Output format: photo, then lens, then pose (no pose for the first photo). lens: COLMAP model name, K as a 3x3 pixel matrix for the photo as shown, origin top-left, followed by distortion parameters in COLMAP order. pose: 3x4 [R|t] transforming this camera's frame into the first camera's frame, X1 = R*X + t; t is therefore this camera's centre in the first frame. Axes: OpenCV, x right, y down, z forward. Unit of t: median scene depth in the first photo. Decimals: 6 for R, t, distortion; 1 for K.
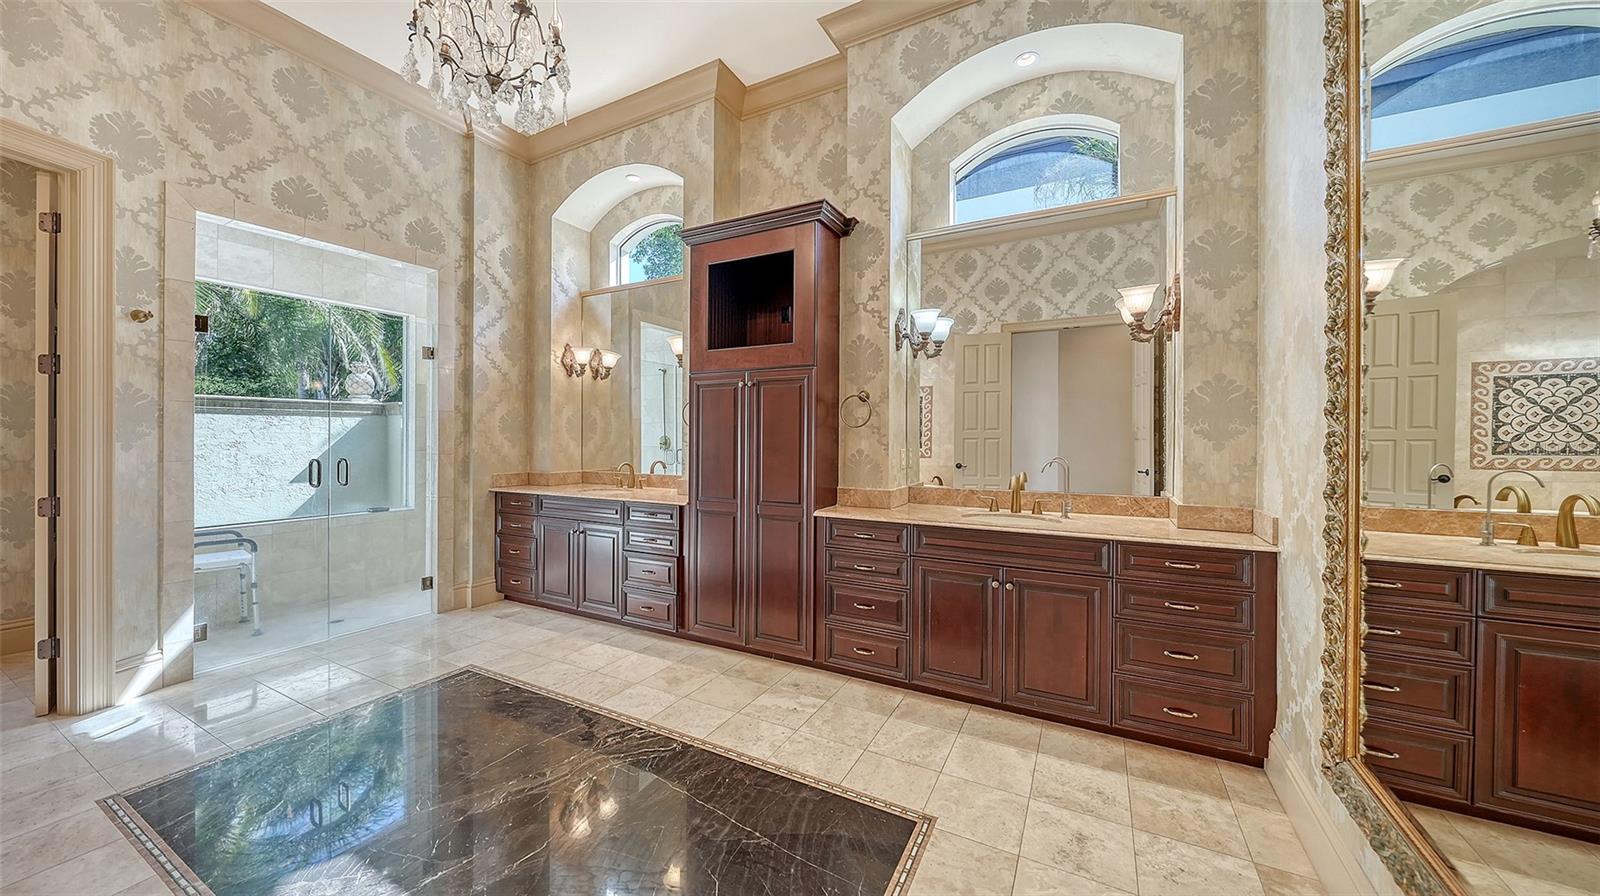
lens RADIAL K [[552.8, 0, 792.5], [0, 552.8, 444.1], [0, 0, 1]] dist [-0.000972, 0.000260]
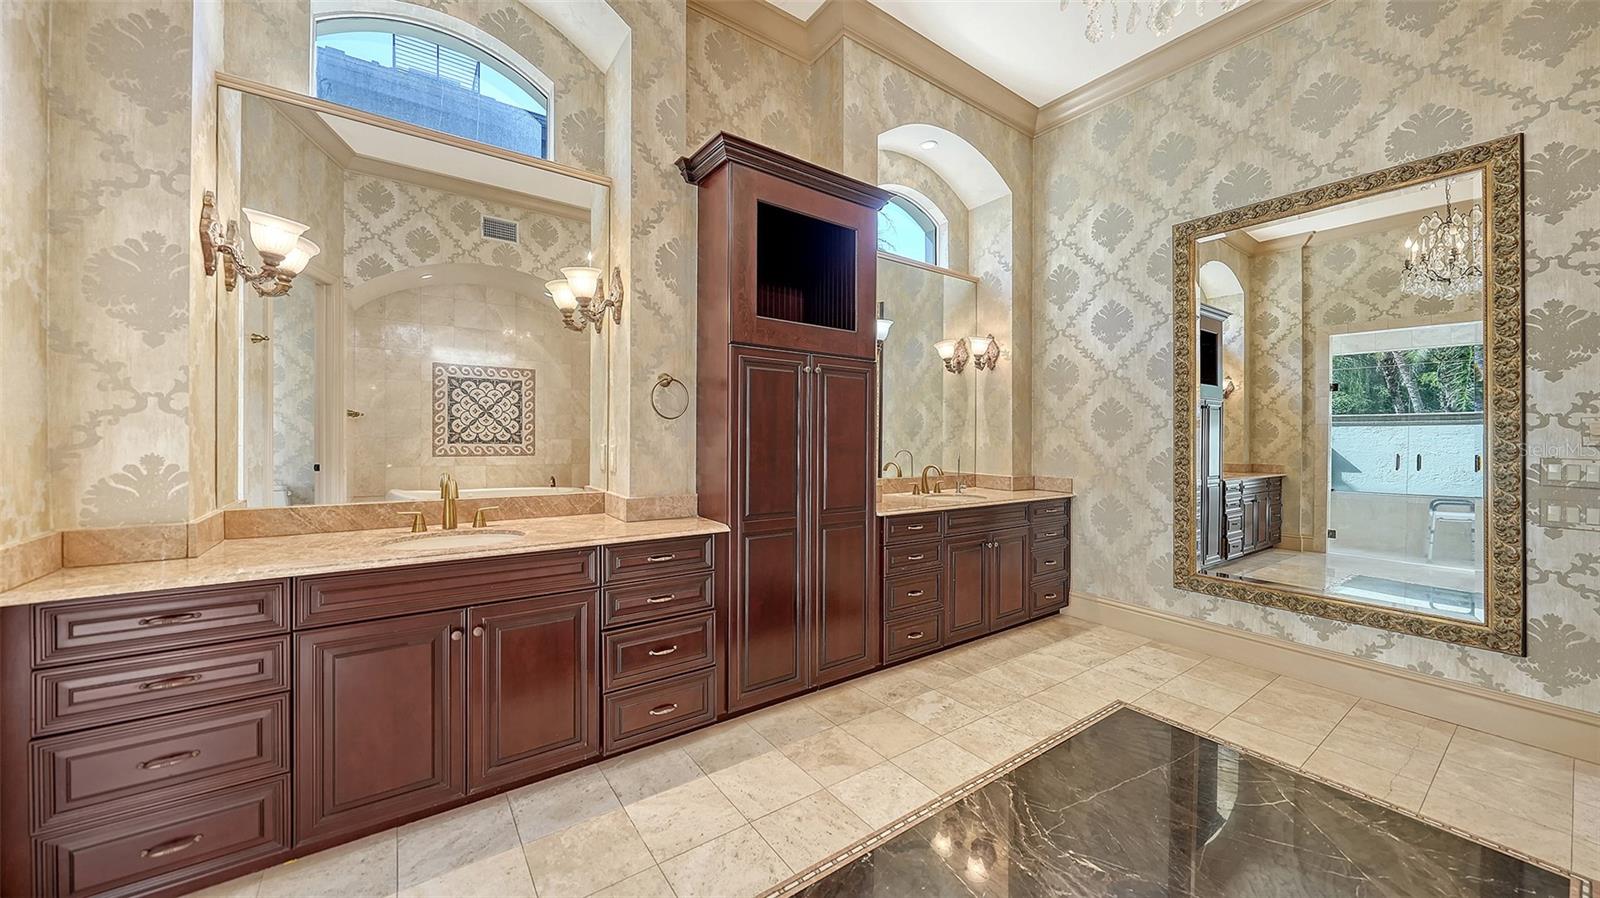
lens RADIAL K [[552.8, 0, 793.6], [0, 552.8, 439.2], [0, 0, 1]] dist [-0.000972, 0.000260]
pose [[0.448410, -0.005156, 0.893813, -0.894210], [0.000250, 0.999984, 0.005643, -0.010273], [-0.893828, -0.002306, 0.448404, 0.703680]]
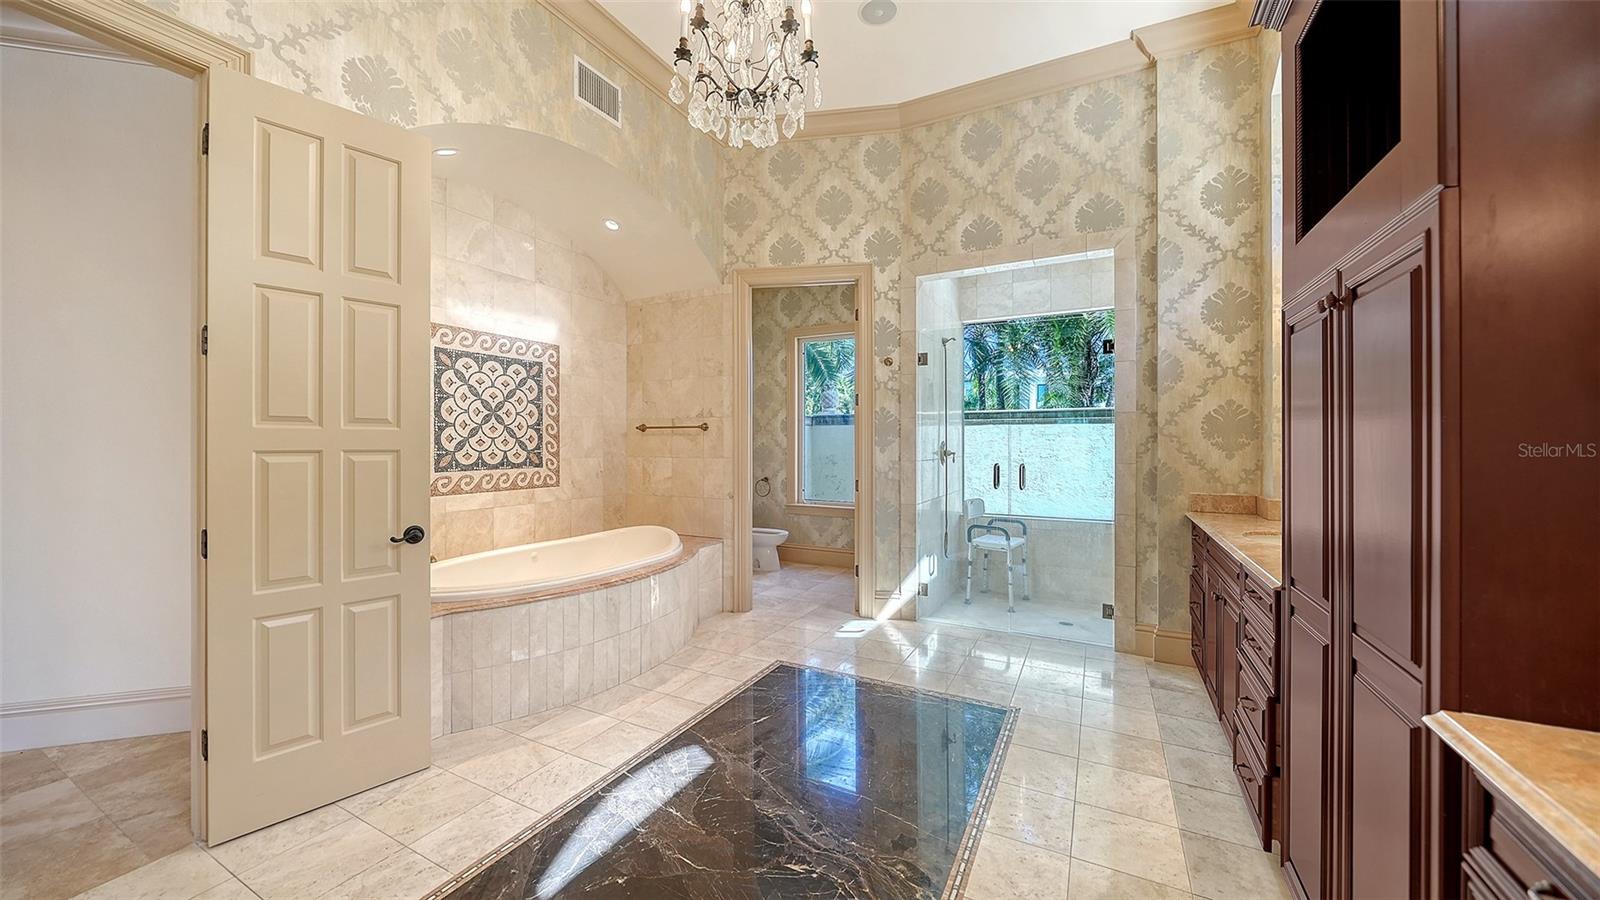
lens RADIAL K [[579.7, 0, 796.6], [0, 579.7, 442.4], [0, 0, 1]] dist [-0.002166, -0.000147]
pose [[0.010858, -0.001068, -0.999940, 0.330873], [-0.010320, 0.999946, -0.001180, -0.010109], [0.999888, 0.010333, 0.010847, 0.673133]]
